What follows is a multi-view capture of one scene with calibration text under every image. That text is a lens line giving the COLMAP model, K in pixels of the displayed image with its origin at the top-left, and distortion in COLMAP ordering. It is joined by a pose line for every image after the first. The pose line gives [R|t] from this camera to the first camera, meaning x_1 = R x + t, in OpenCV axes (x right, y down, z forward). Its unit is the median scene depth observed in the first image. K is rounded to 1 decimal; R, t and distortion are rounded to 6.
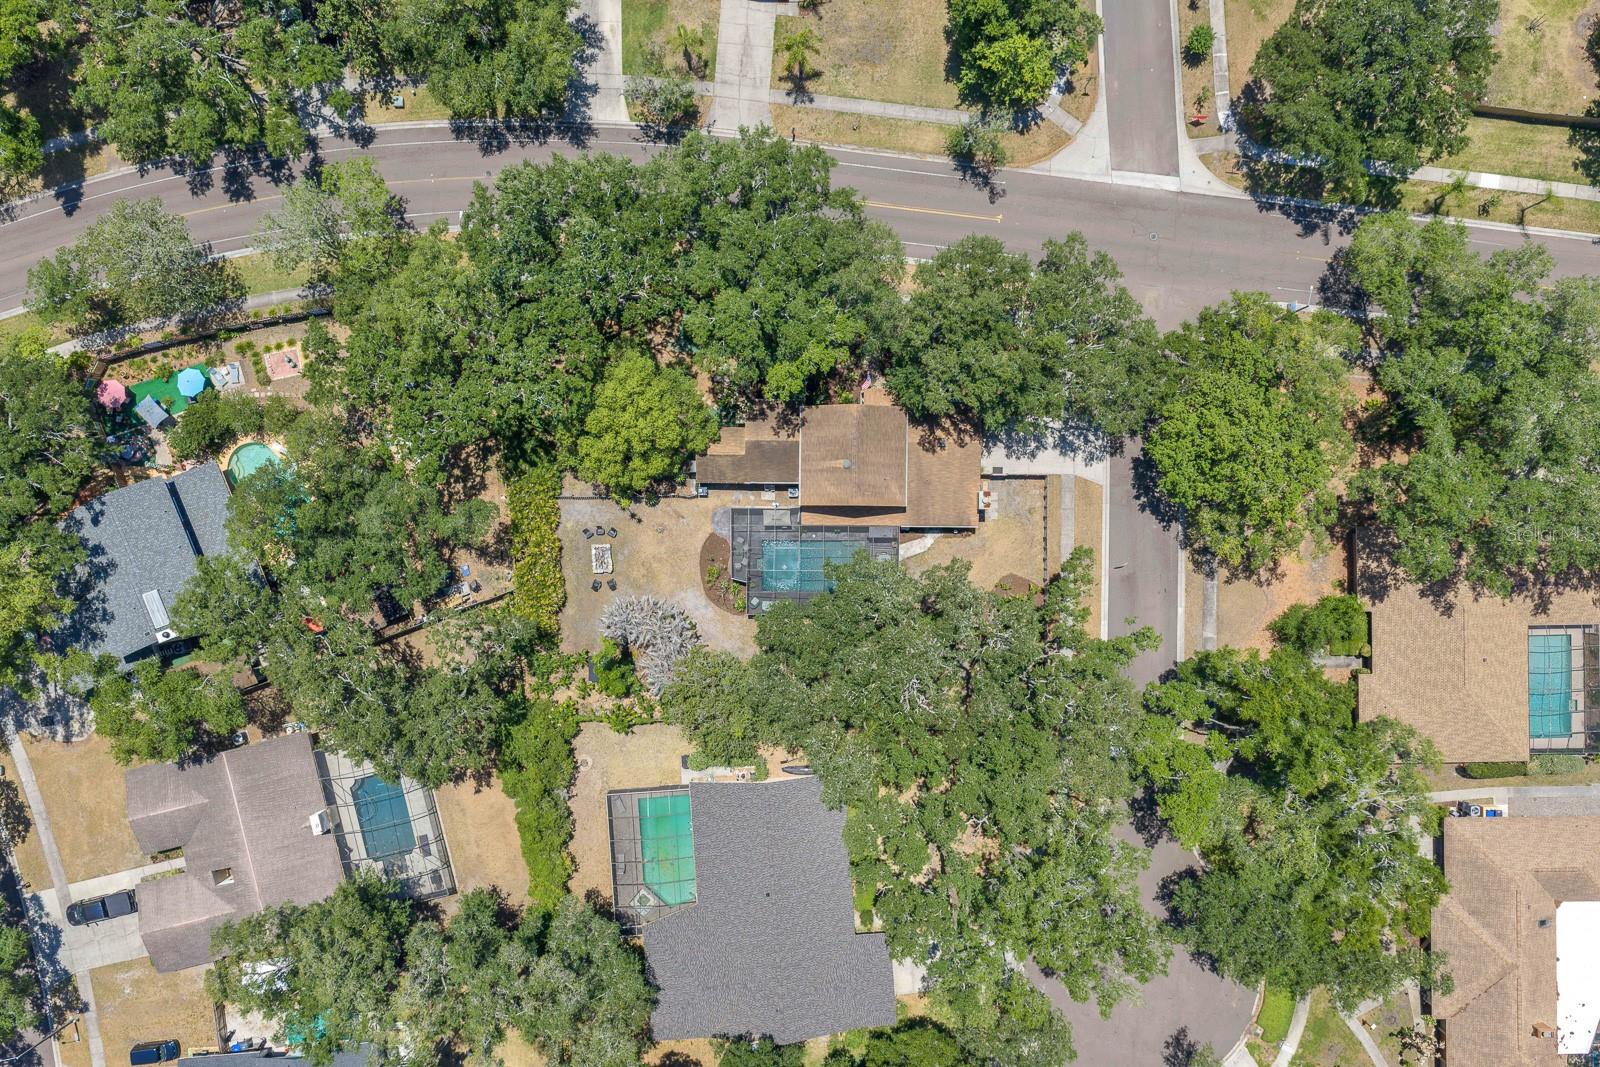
lens RADIAL K [[1314.9, 0, 796.7], [0, 1314.9, 527.3], [0, 0, 1]] dist [0.049597, -0.113585]
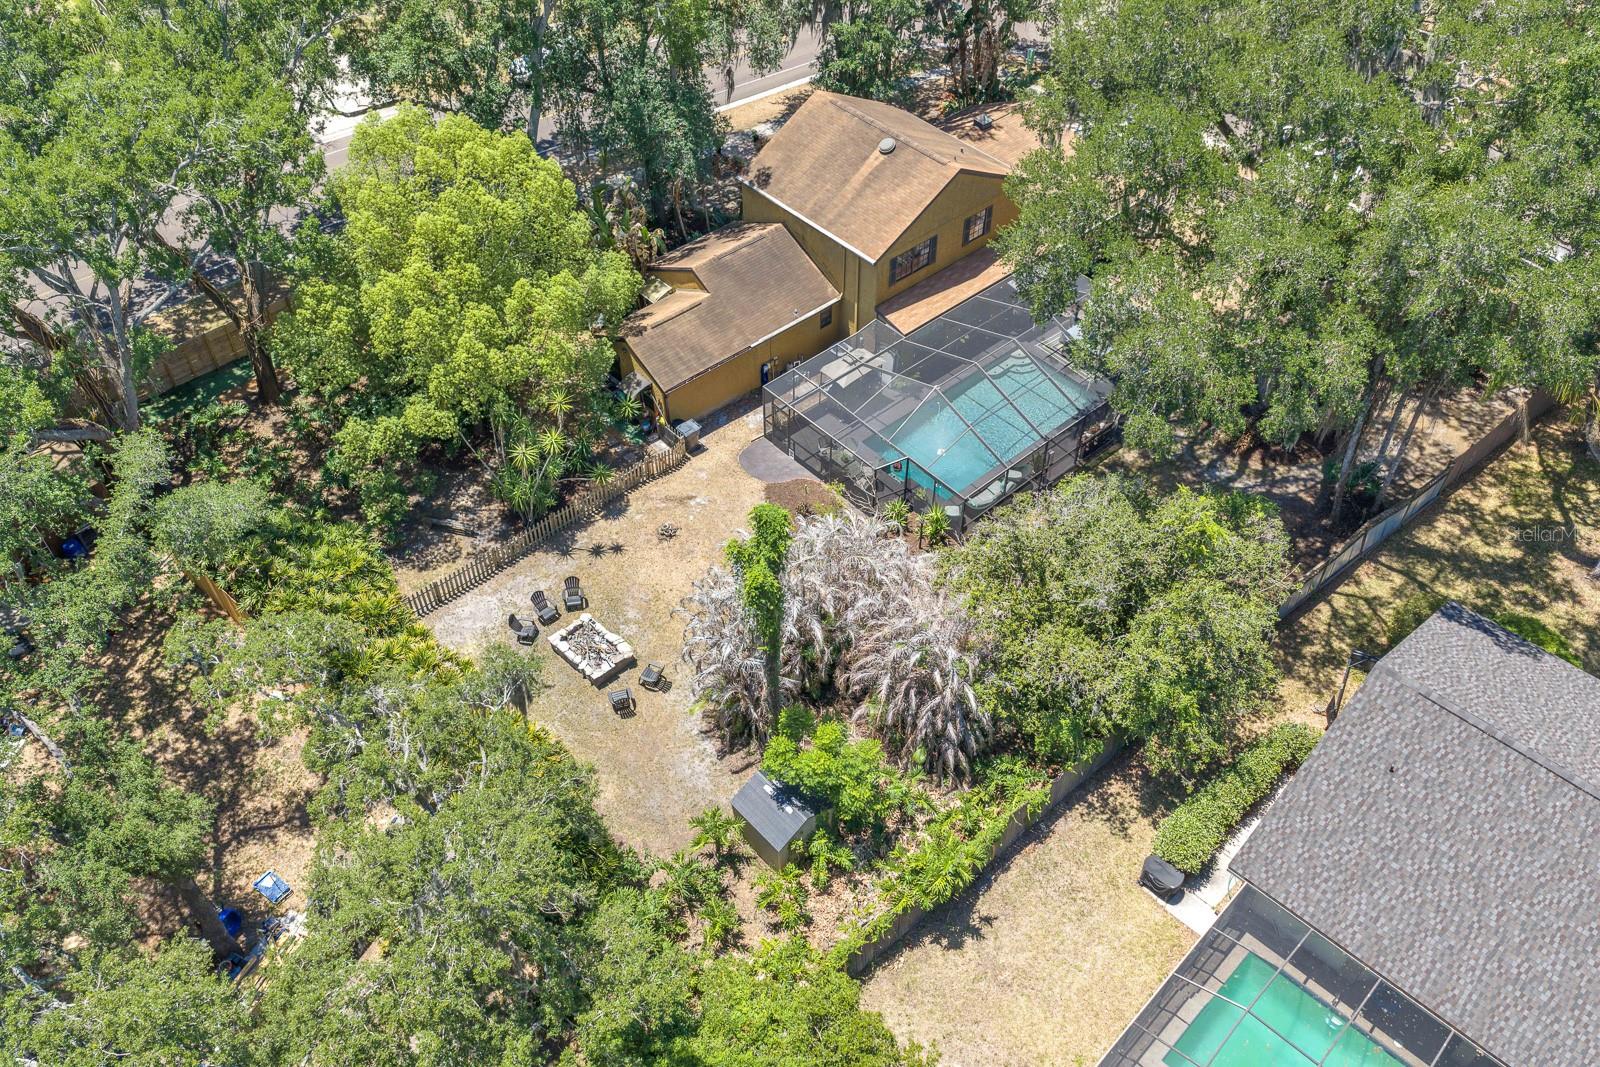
lens RADIAL K [[1314.9, 0, 796.7], [0, 1314.9, 527.3], [0, 0, 1]] dist [0.049597, -0.113585]
pose [[0.747069, -0.479965, 0.459915, -0.269714], [0.664735, 0.535393, -0.521038, 0.250334], [0.003845, 0.694973, 0.719026, 0.722532]]
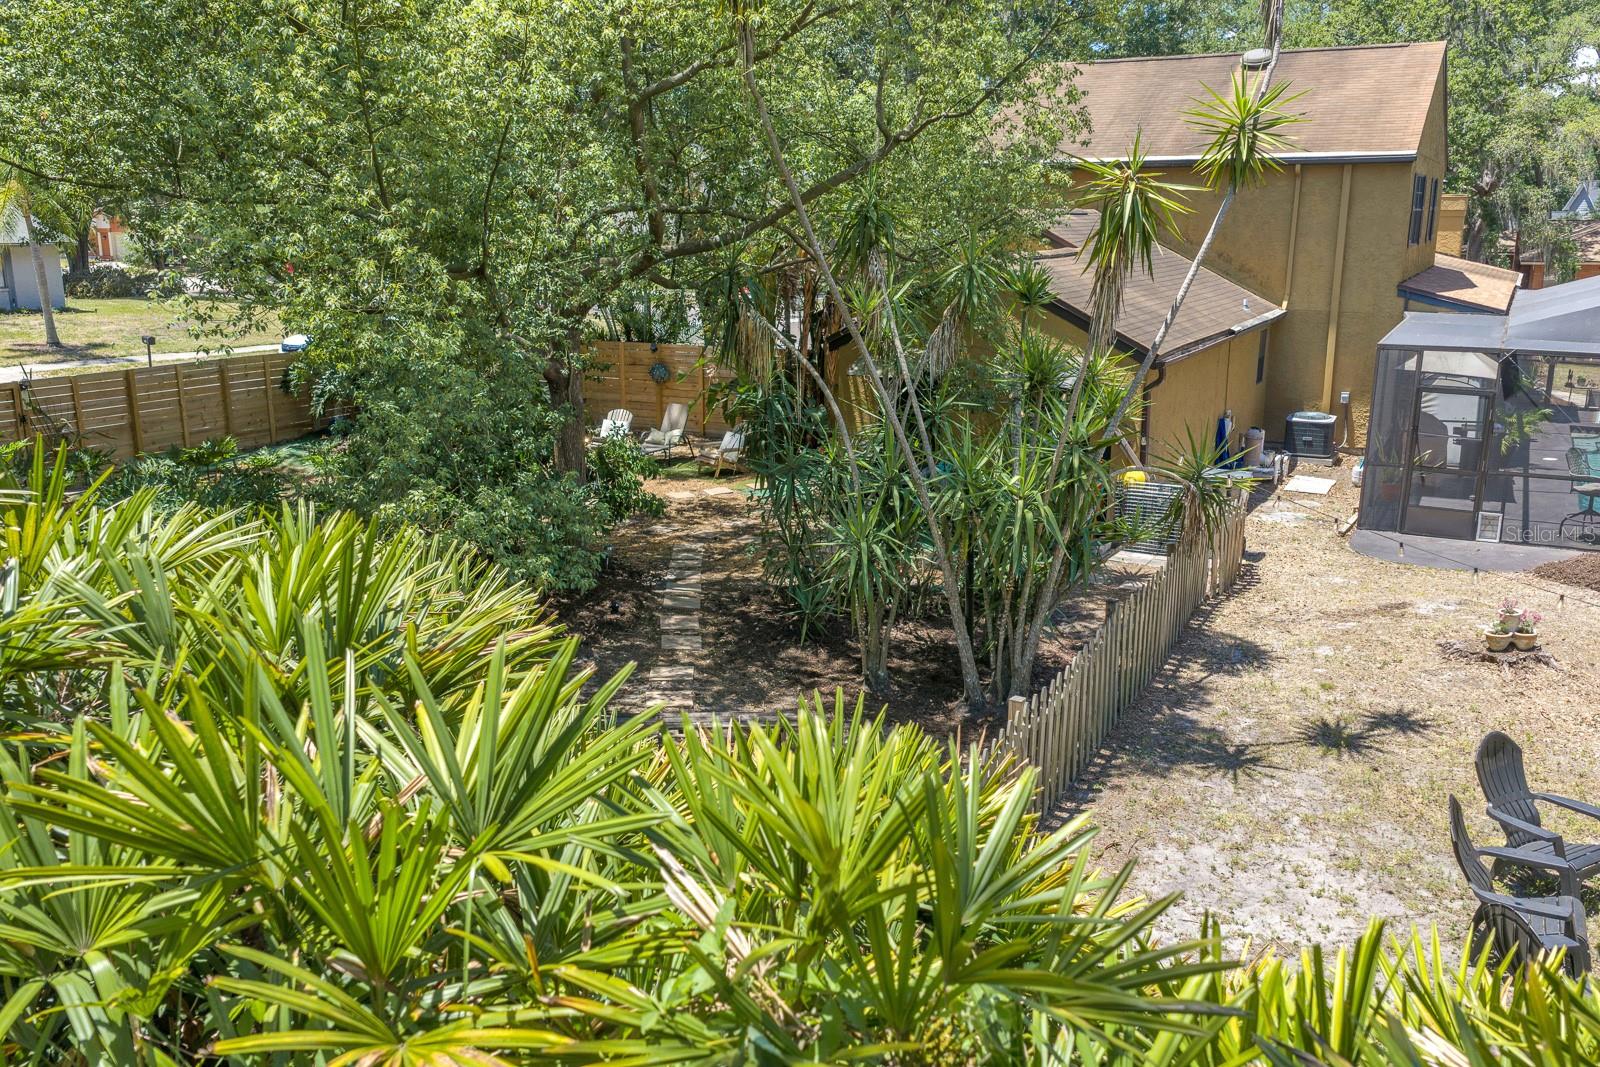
lens RADIAL K [[1316.9, 0, 800.0], [0, 1316.9, 533.5], [0, 0, 1]] dist [-0.006145, 0.001441]
pose [[0.471753, -0.206211, 0.857278, -0.225349], [0.881708, 0.117248, -0.456994, -0.001613], [-0.006277, 0.971458, 0.237130, 0.995031]]
